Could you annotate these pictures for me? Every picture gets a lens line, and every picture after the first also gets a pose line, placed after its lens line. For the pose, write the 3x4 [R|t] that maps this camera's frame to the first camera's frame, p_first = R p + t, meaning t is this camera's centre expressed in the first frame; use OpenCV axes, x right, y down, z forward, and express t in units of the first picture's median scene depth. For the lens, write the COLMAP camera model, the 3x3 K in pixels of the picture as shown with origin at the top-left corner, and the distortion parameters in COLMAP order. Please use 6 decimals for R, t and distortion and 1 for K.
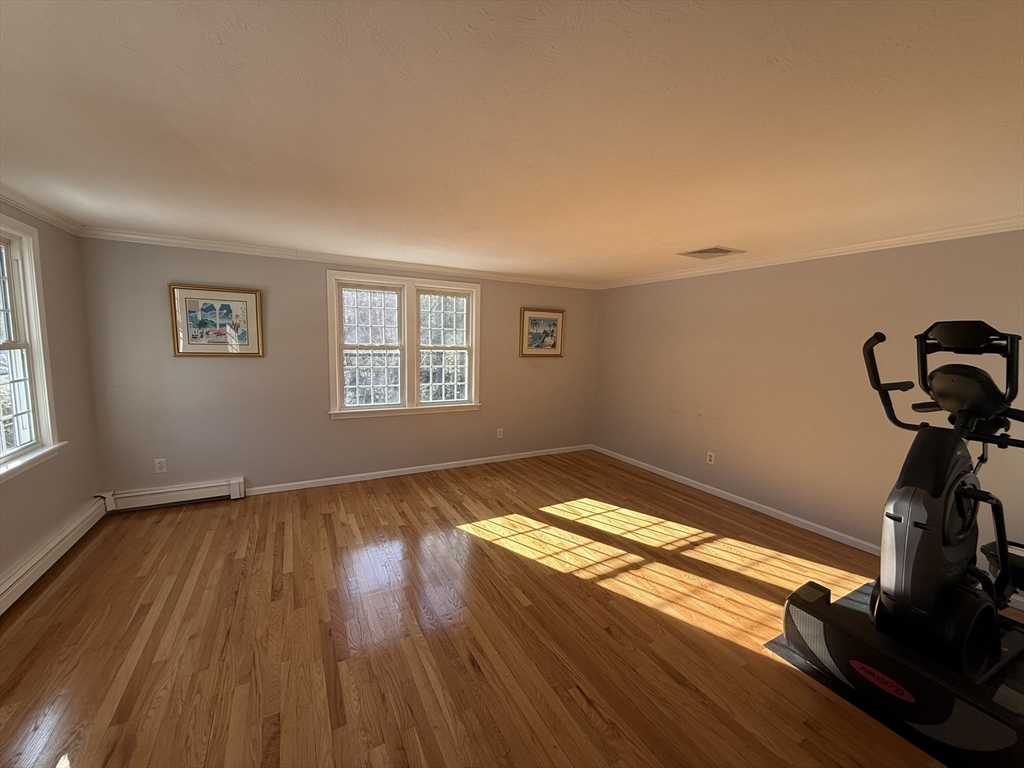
lens RADIAL K [[406.8, 0, 510.7], [0, 406.8, 386.4], [0, 0, 1]] dist [-0.000213, -0.000318]
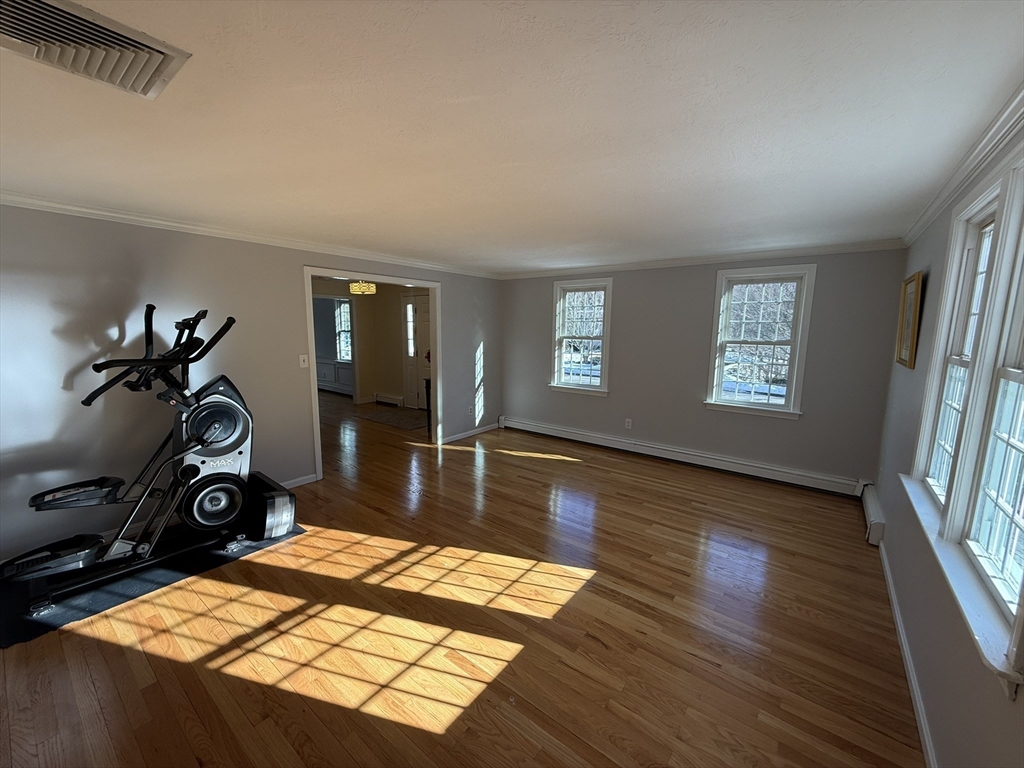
lens RADIAL K [[403.7, 0, 508.0], [0, 403.7, 386.8], [0, 0, 1]] dist [-0.024028, -0.000015]
pose [[-0.919795, 0.022186, -0.391772, 0.318709], [-0.076361, 0.969193, 0.234165, -0.167483], [0.384898, 0.245300, -0.889765, 1.538289]]
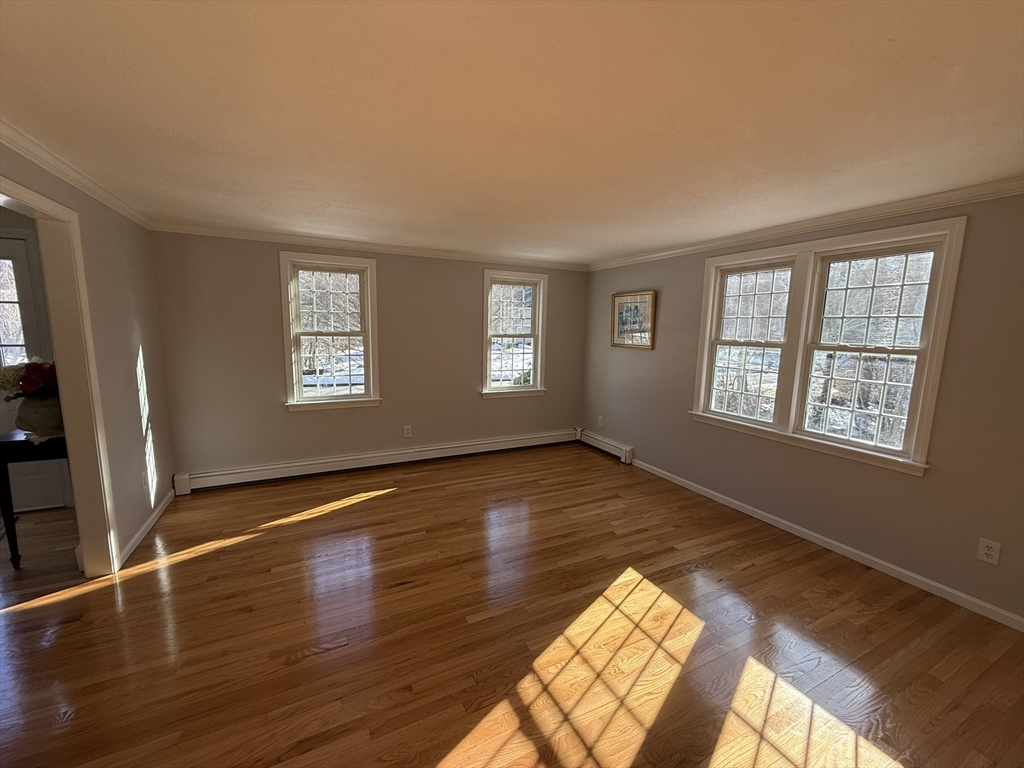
lens RADIAL K [[406.8, 0, 510.7], [0, 406.8, 386.4], [0, 0, 1]] dist [-0.000213, -0.000318]
pose [[-0.035843, 0.120326, -0.992087, 0.619391], [-0.130168, 0.983706, 0.124012, -0.069470], [0.990844, 0.133583, -0.019596, 0.741181]]
